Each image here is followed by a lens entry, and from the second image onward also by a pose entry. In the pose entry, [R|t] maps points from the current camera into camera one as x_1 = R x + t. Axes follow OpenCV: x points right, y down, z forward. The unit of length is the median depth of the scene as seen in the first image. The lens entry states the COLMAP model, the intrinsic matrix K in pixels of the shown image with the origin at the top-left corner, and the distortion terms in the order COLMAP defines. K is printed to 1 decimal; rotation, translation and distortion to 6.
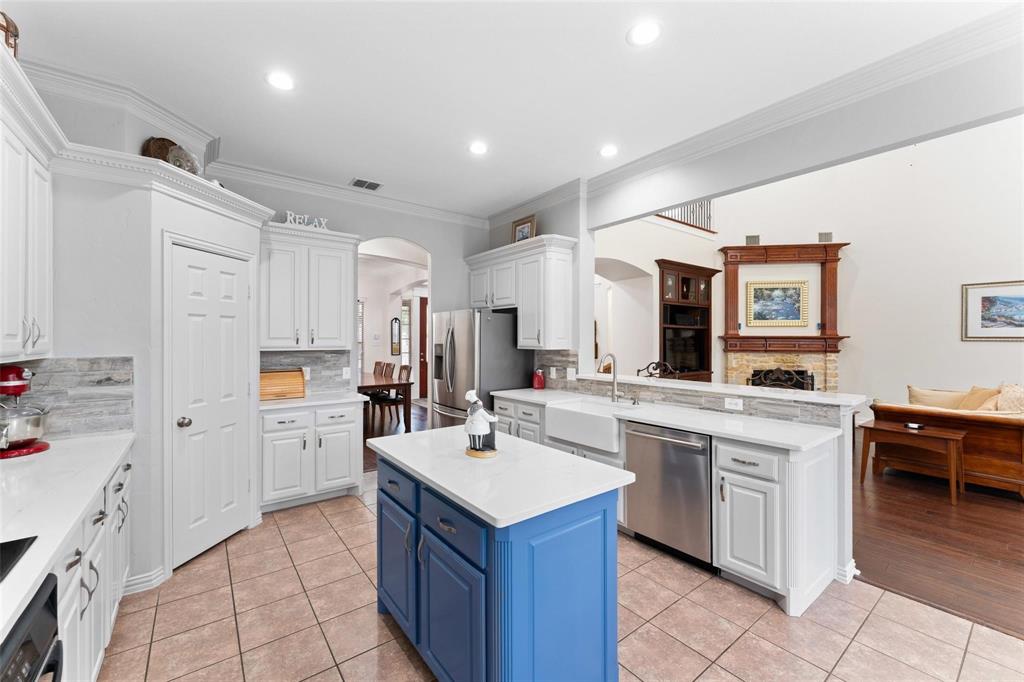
lens RADIAL K [[410.8, 0, 508.7], [0, 410.8, 337.2], [0, 0, 1]] dist [-0.000354, -0.000236]
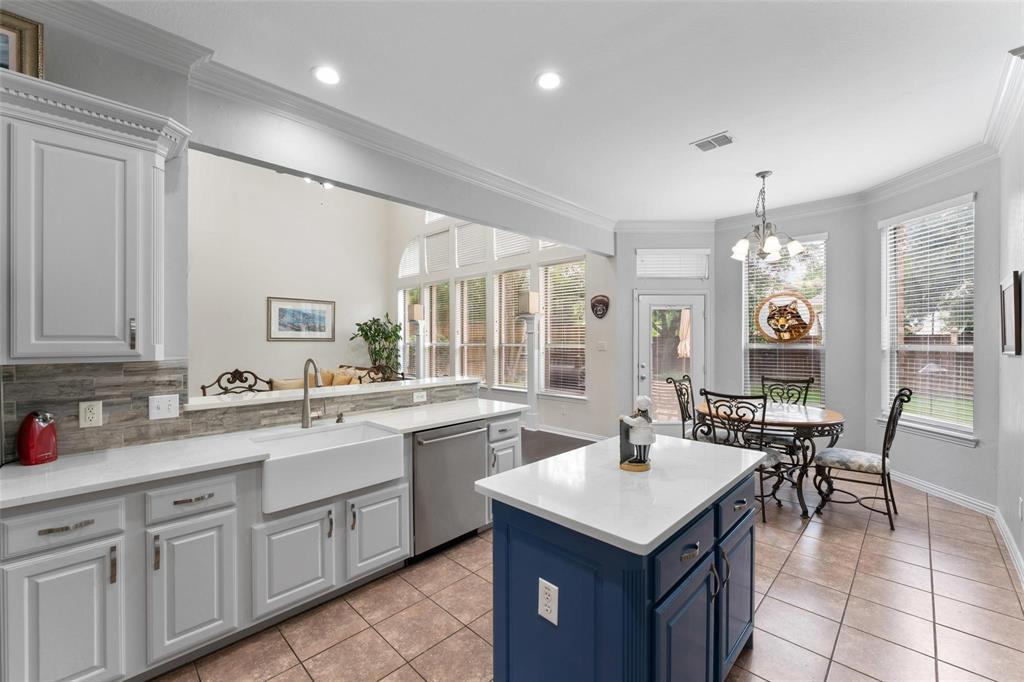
lens RADIAL K [[410.8, 0, 507.7], [0, 410.8, 344.6], [0, 0, 1]] dist [-0.000354, -0.000236]
pose [[-0.144394, -0.011778, 0.989450, -0.413310], [-0.003348, 0.999929, 0.011414, 0.005072], [-0.989515, -0.001665, -0.144423, 0.649377]]
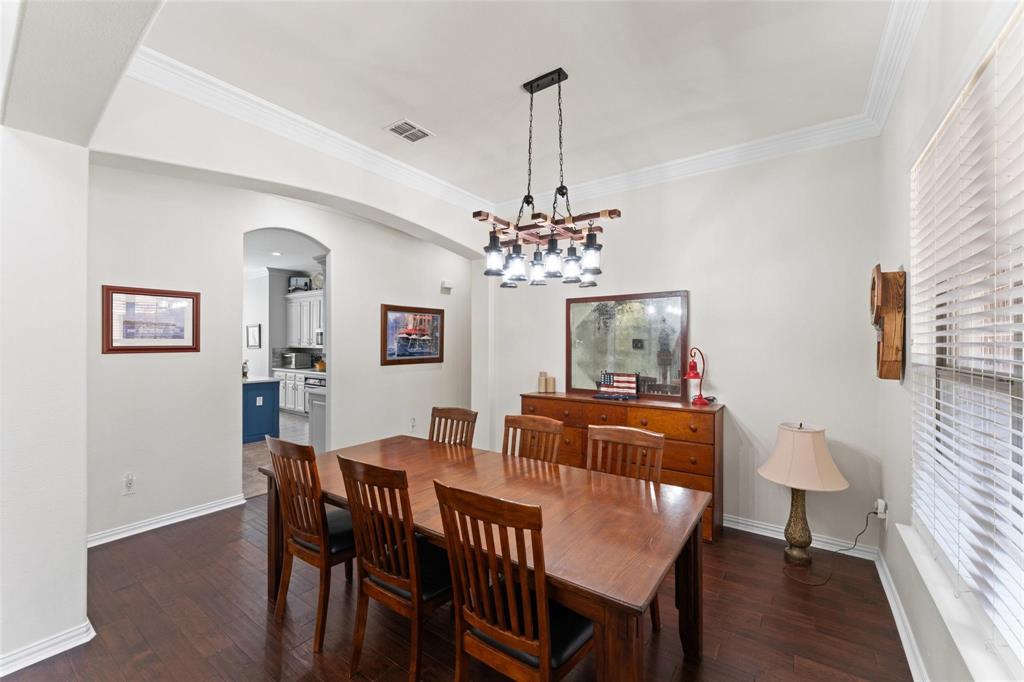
lens RADIAL K [[410.8, 0, 506.8], [0, 410.8, 344.4], [0, 0, 1]] dist [-0.000354, -0.000236]
pose [[-0.954237, -0.005939, -0.298994, -0.506643], [-0.005815, 0.999982, -0.001303, 0.000454], [0.298996, 0.000495, -0.954254, 2.210590]]
